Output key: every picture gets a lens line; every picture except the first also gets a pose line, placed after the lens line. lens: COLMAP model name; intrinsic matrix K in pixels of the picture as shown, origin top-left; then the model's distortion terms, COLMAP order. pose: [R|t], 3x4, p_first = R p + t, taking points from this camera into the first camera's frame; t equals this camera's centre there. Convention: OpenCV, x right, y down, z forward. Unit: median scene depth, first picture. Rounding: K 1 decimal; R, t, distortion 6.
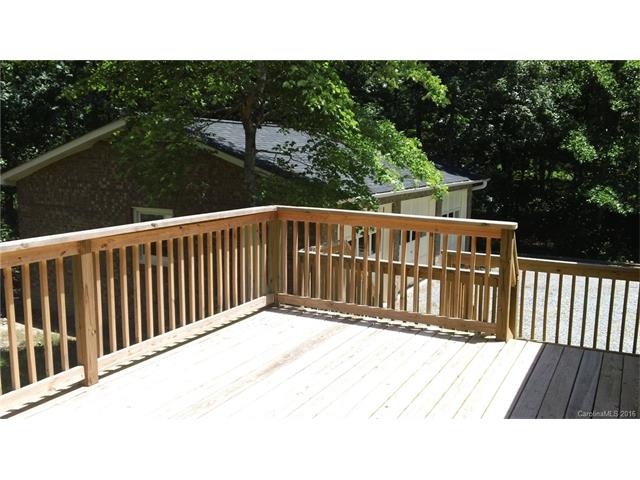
lens RADIAL K [[616.6, 0, 320.0], [0, 616.6, 240.0], [0, 0, 1]] dist [0.002674, -0.006904]
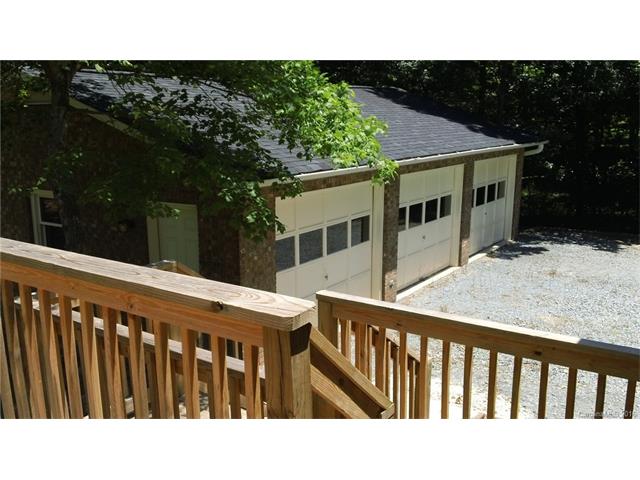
lens RADIAL K [[616.6, 0, 320.0], [0, 616.6, 240.0], [0, 0, 1]] dist [0.002674, -0.006904]
pose [[0.992094, 0.002859, -0.125464, 0.085840], [0.004641, 0.998221, 0.059448, -0.019880], [0.125411, -0.059560, 0.990315, 0.160133]]
